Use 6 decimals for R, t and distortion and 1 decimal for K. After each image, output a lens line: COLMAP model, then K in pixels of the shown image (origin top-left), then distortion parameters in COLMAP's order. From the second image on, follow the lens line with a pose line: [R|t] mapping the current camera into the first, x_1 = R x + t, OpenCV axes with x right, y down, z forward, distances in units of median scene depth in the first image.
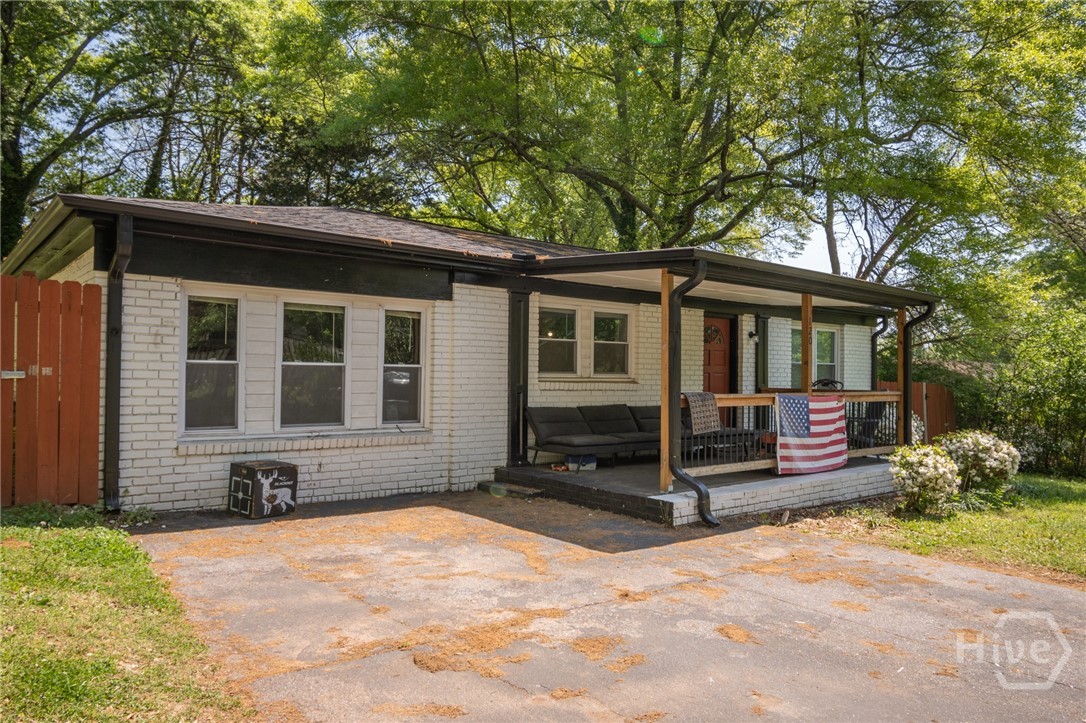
lens RADIAL K [[739.5, 0, 543.1], [0, 739.5, 364.7], [0, 0, 1]] dist [-0.007711, 0.000201]
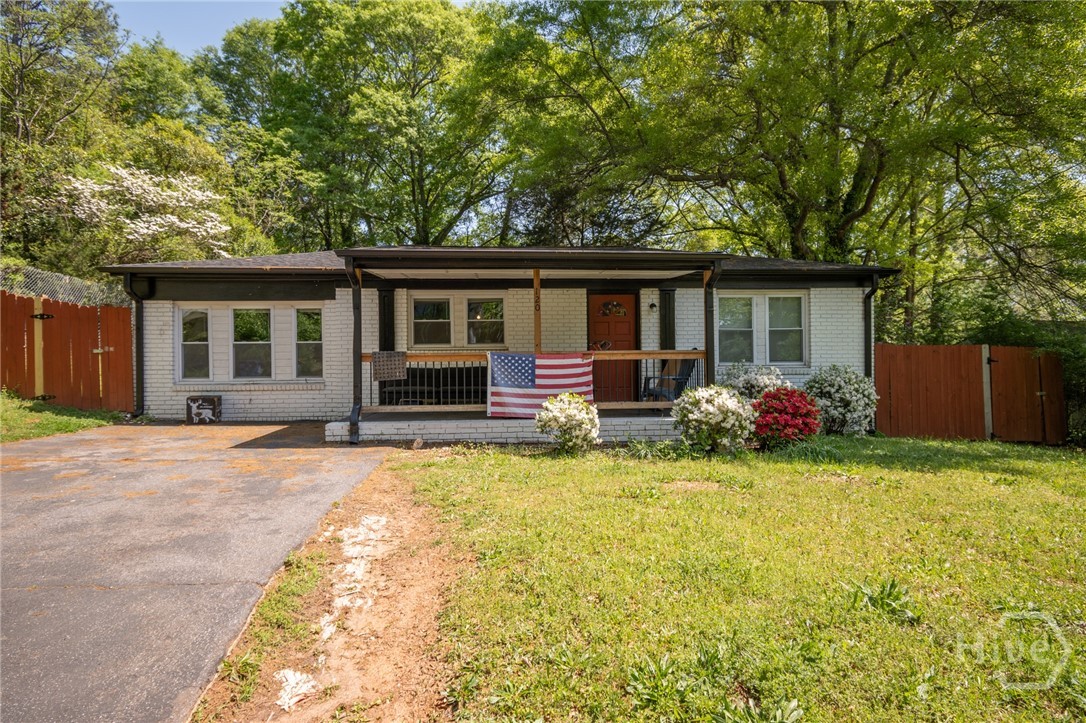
lens RADIAL K [[586.4, 0, 547.2], [0, 586.4, 360.6], [0, 0, 1]] dist [-0.004747, -0.000032]
pose [[0.811874, -0.024127, -0.583334, 0.987422], [0.027906, 0.999607, -0.002505, 0.059575], [0.583165, -0.014244, 0.812229, 0.253533]]
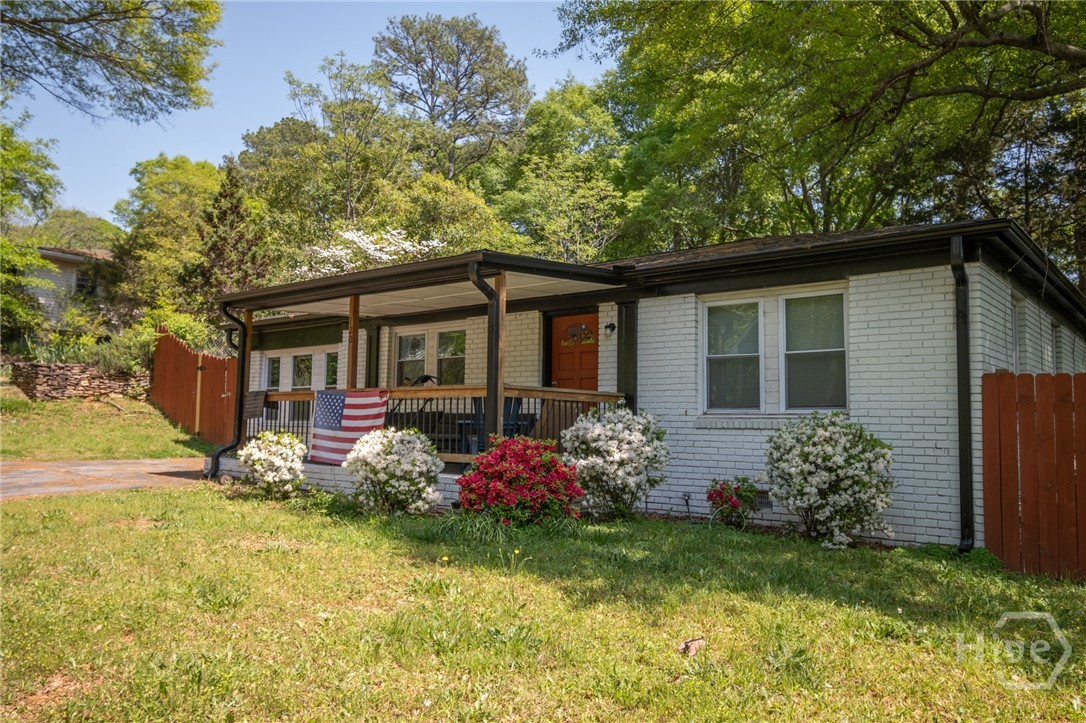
lens RADIAL K [[801.7, 0, 537.3], [0, 801.7, 362.6], [0, 0, 1]] dist [0.002297, -0.000095]
pose [[0.181396, -0.089717, -0.979309, 1.627682], [-0.000761, 0.995817, -0.091370, 0.111861], [0.983410, 0.017319, 0.180569, 1.127126]]
